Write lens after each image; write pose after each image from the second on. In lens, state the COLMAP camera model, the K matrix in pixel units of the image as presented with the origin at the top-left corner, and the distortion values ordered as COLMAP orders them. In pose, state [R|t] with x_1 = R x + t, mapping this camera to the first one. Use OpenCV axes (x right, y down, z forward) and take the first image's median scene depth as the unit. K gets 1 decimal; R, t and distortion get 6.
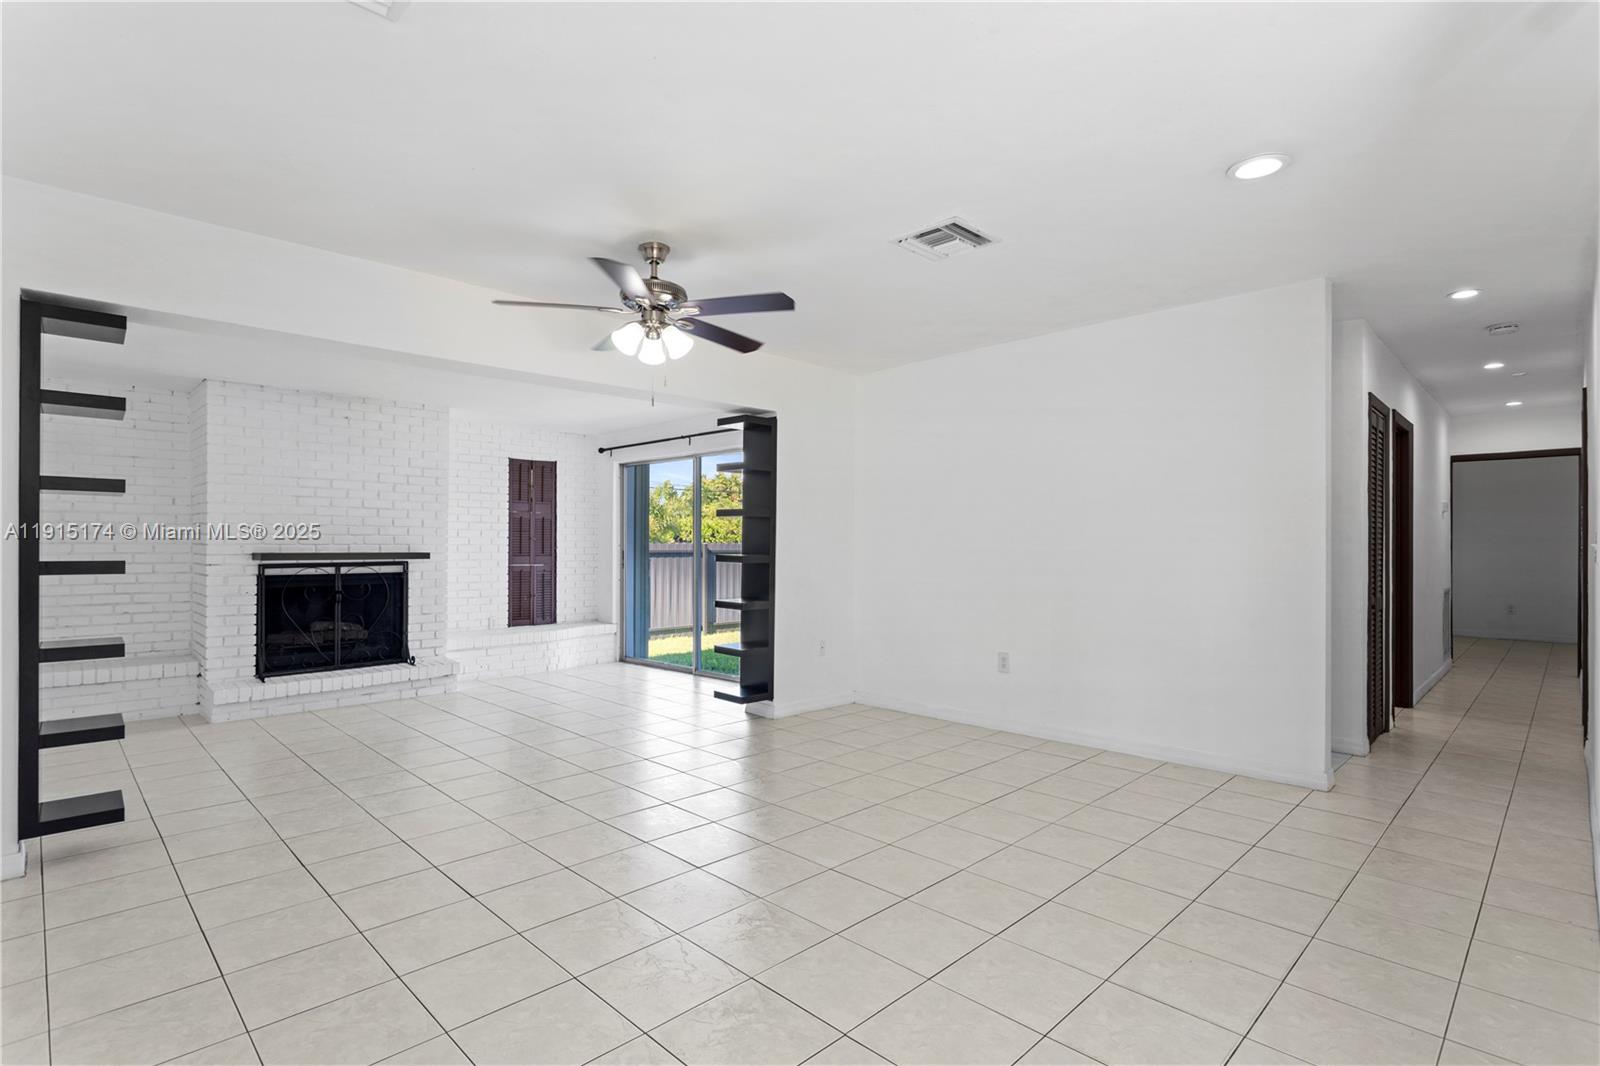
lens RADIAL K [[785.0, 0, 802.8], [0, 785.0, 540.4], [0, 0, 1]] dist [-0.006591, 0.004699]
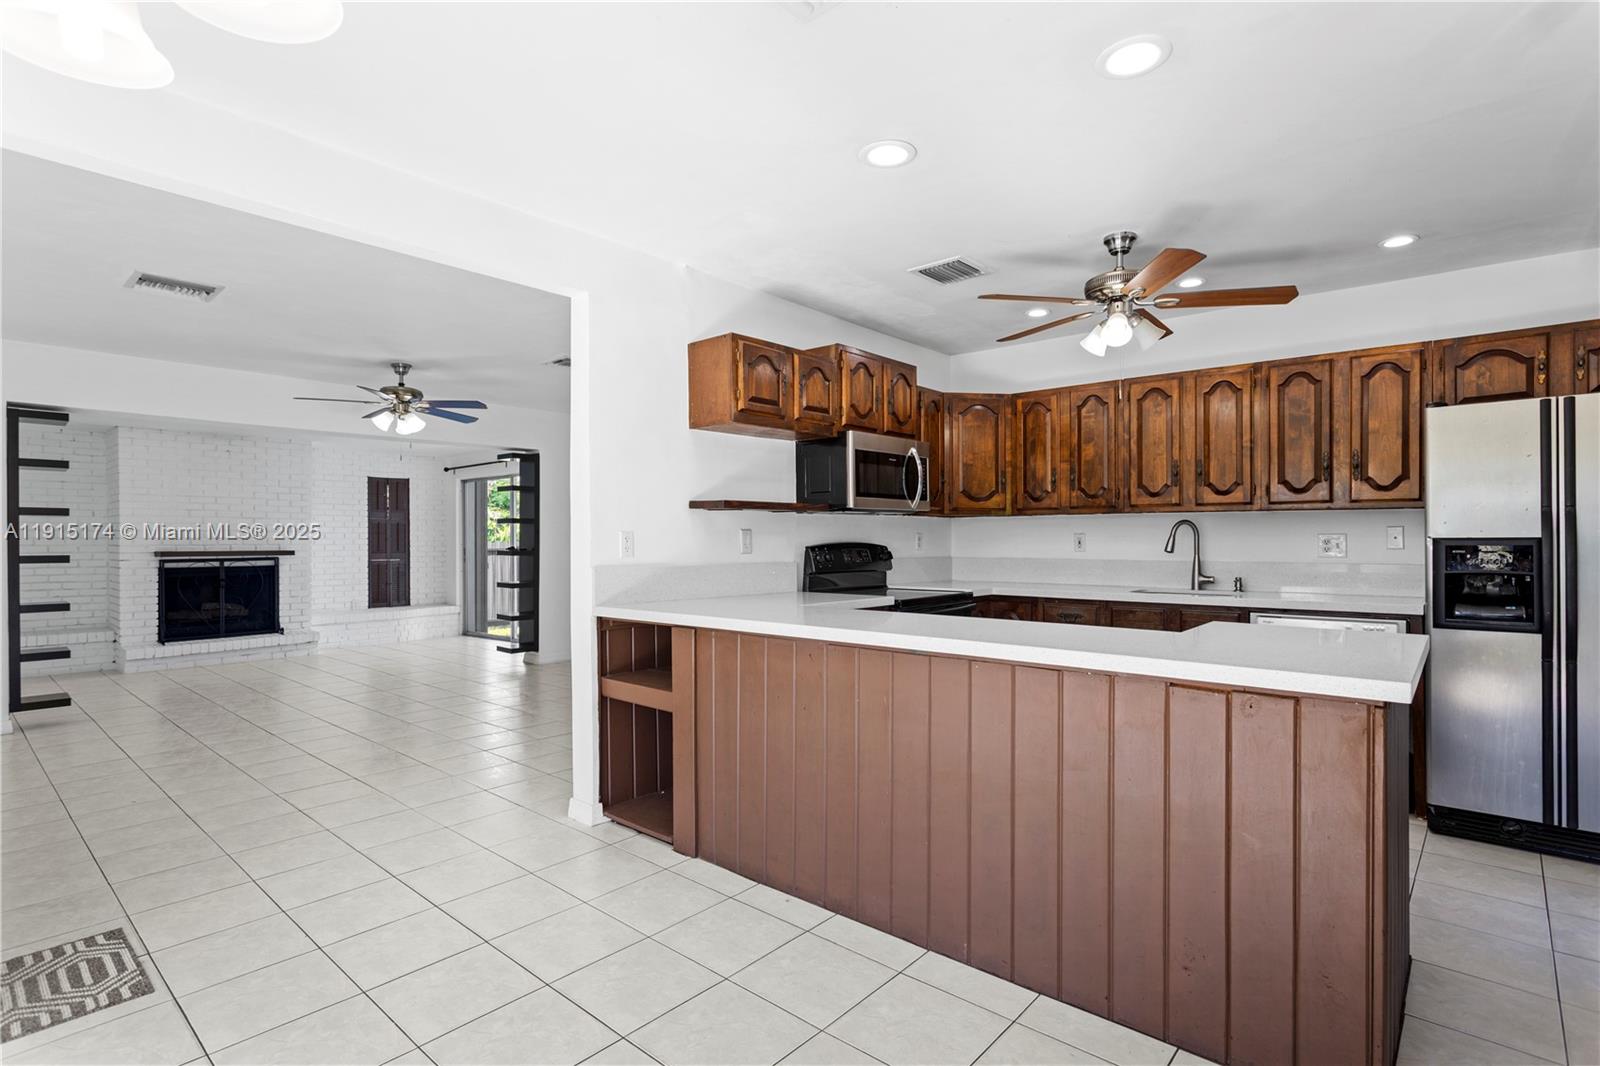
lens RADIAL K [[785.0, 0, 803.5], [0, 785.0, 541.1], [0, 0, 1]] dist [-0.006591, 0.004699]
pose [[0.997666, -0.007232, 0.067901, 0.327127], [0.006880, 0.999962, 0.005418, -0.001968], [-0.067938, -0.004938, 0.997677, -0.431321]]
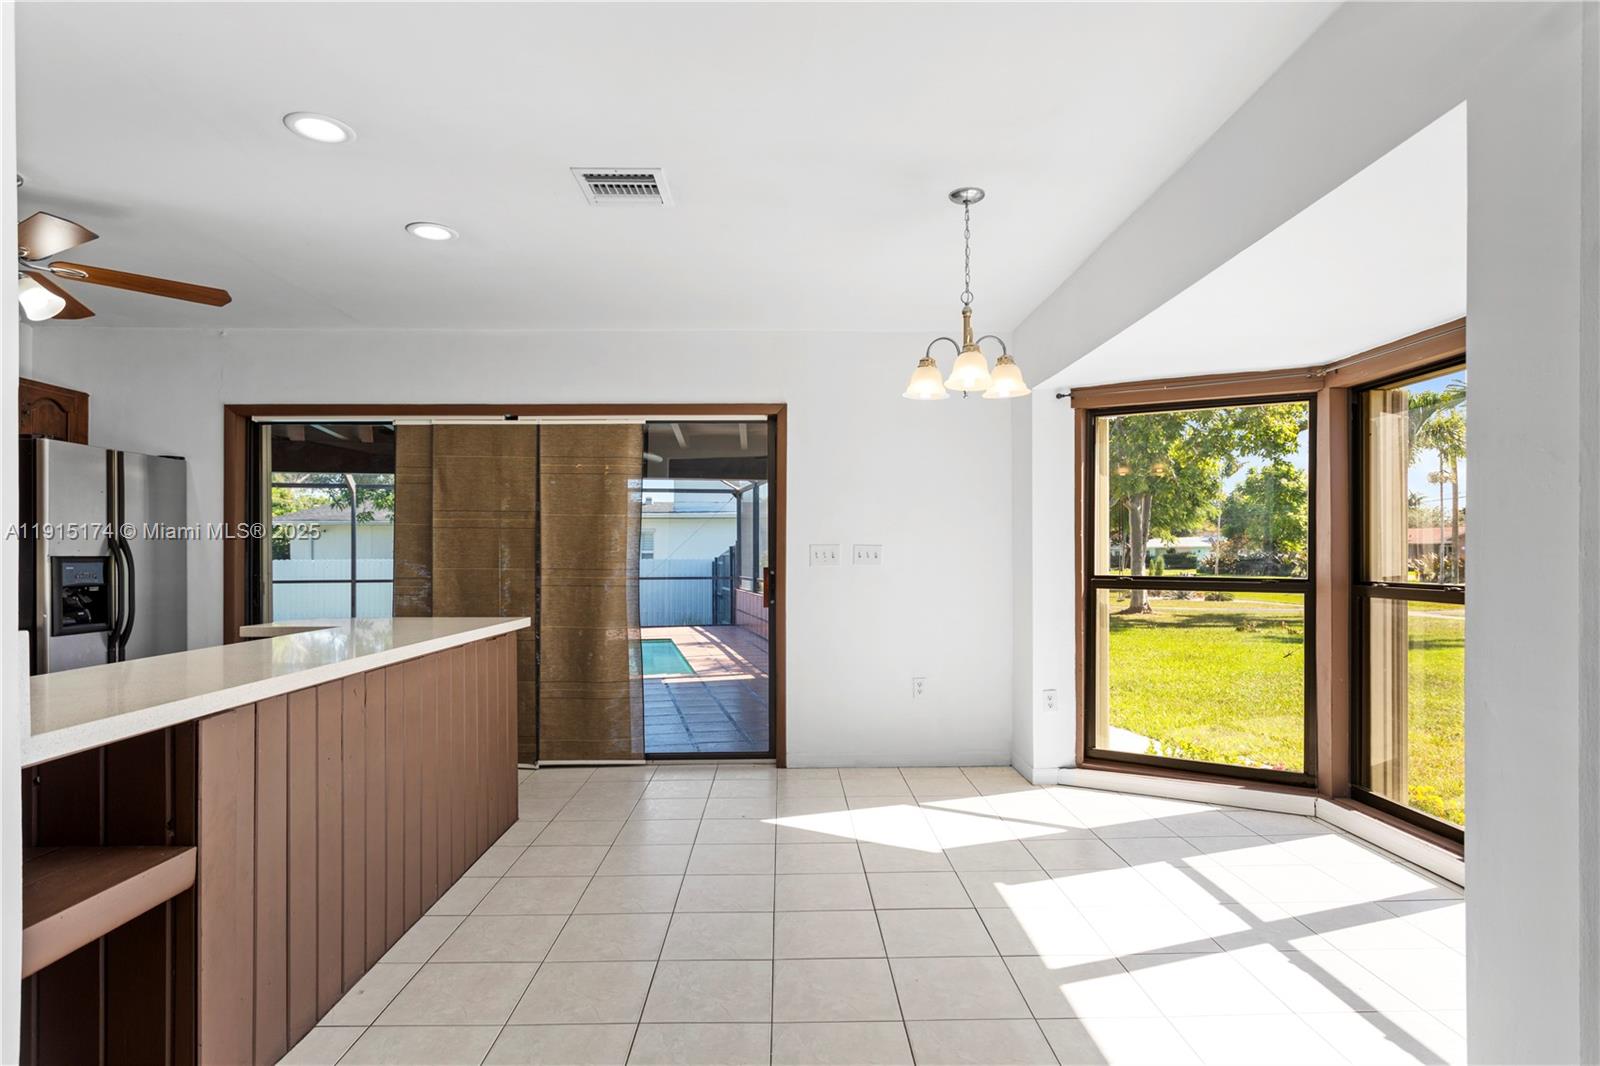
lens RADIAL K [[864.1, 0, 774.9], [0, 864.1, 554.8], [0, 0, 1]] dist [0.004332, 0.002139]
pose [[-0.709773, -0.002810, 0.704425, -0.090132], [-0.004522, 0.999990, -0.000567, -0.001003], [-0.704416, -0.003587, -0.709778, 0.185906]]
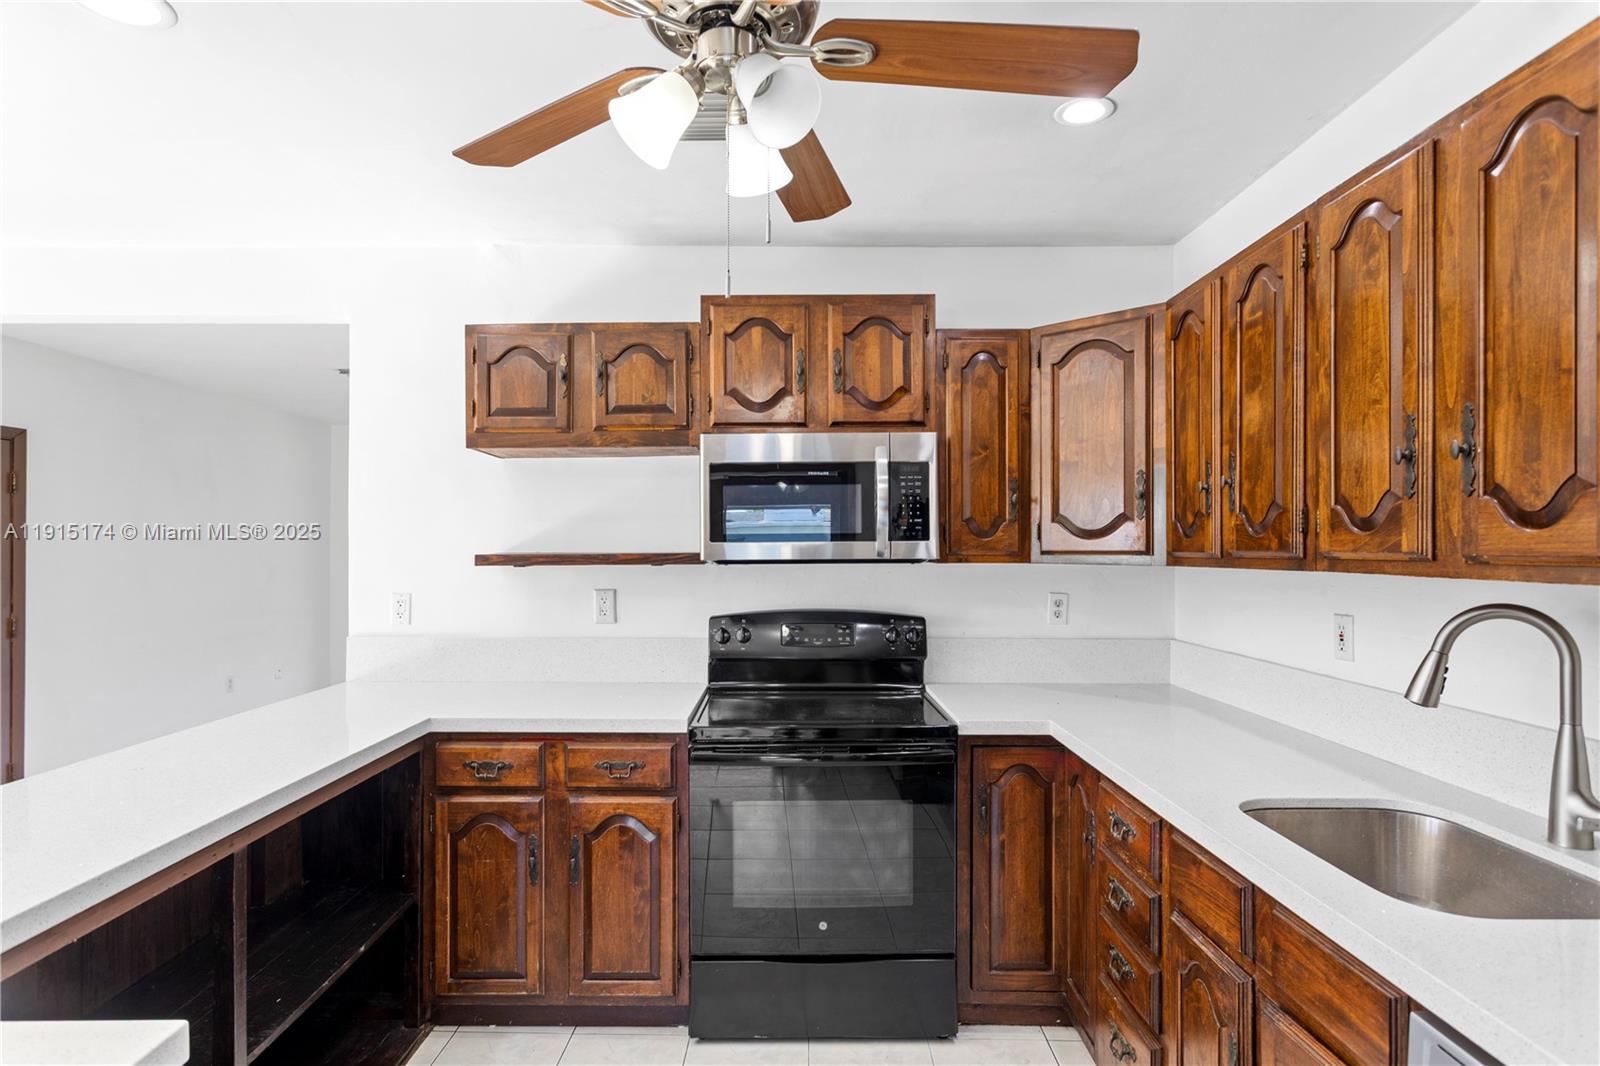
lens RADIAL K [[822.5, 0, 788.8], [0, 822.5, 548.6], [0, 0, 1]] dist [-0.001267, -0.000812]
pose [[0.707405, -0.006110, -0.706782, 0.782630], [0.006198, 0.999978, -0.002442, -0.033605], [0.706781, -0.002653, 0.707427, -0.005603]]
